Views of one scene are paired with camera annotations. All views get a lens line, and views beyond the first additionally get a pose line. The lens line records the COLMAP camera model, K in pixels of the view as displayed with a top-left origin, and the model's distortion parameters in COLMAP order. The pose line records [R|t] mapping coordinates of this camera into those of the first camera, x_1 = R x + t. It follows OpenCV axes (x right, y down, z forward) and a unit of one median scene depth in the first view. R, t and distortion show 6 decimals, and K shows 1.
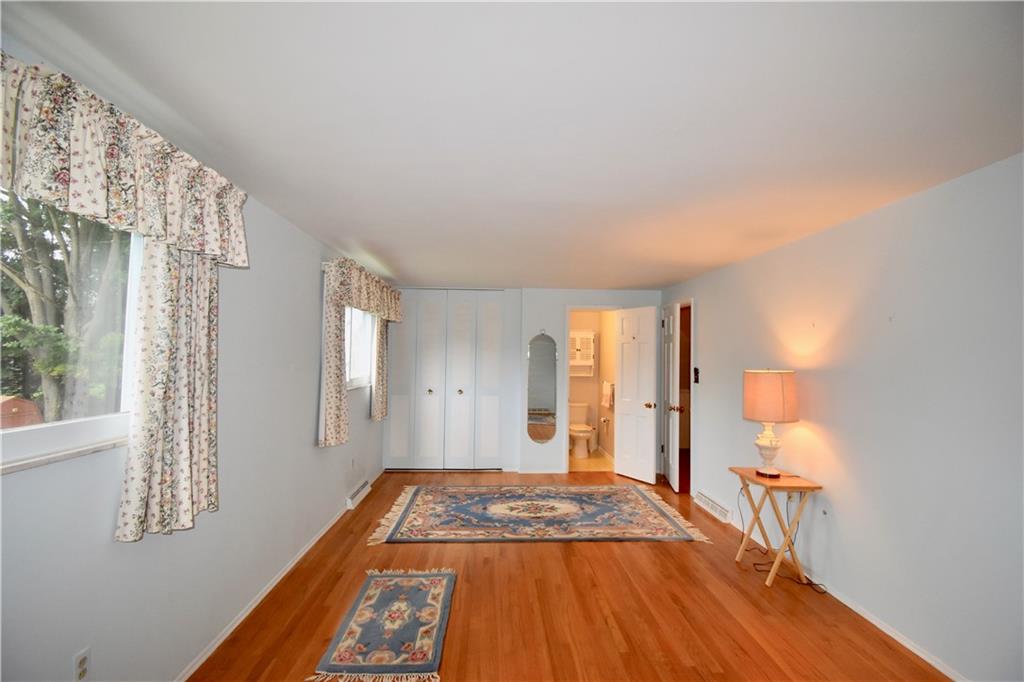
lens RADIAL K [[451.1, 0, 516.4], [0, 451.1, 345.7], [0, 0, 1]] dist [0.029609, -0.025877]
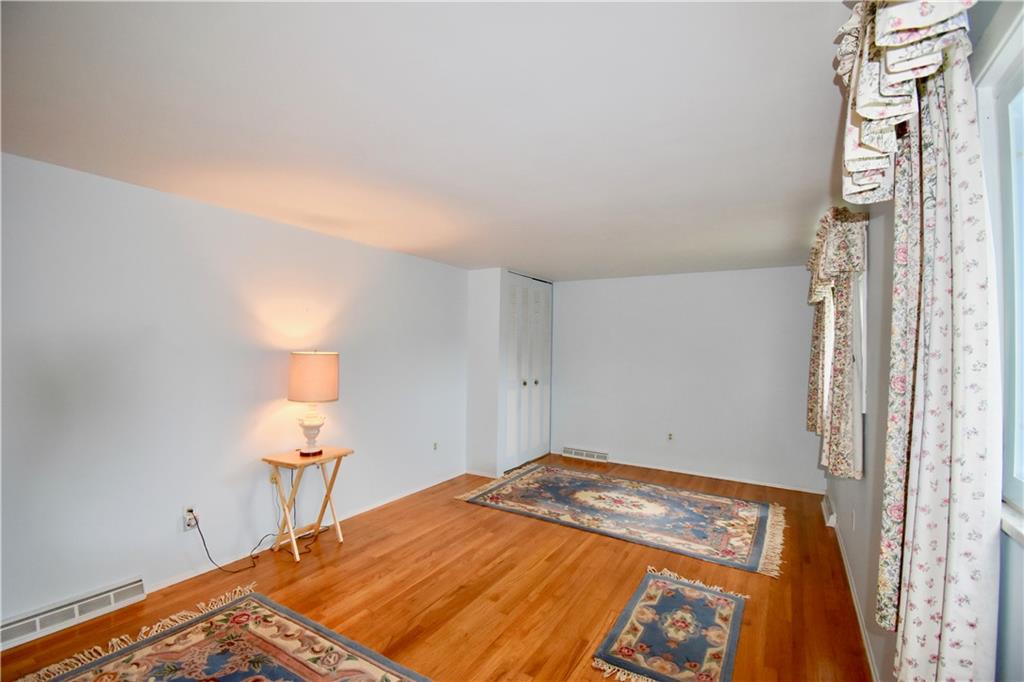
lens RADIAL K [[451.1, 0, 516.4], [0, 451.1, 345.7], [0, 0, 1]] dist [0.029609, -0.025877]
pose [[-0.831077, -0.027572, 0.555474, -0.337082], [-0.040641, 0.999111, -0.011213, 0.029688], [-0.554671, -0.031894, -0.831458, 1.366821]]
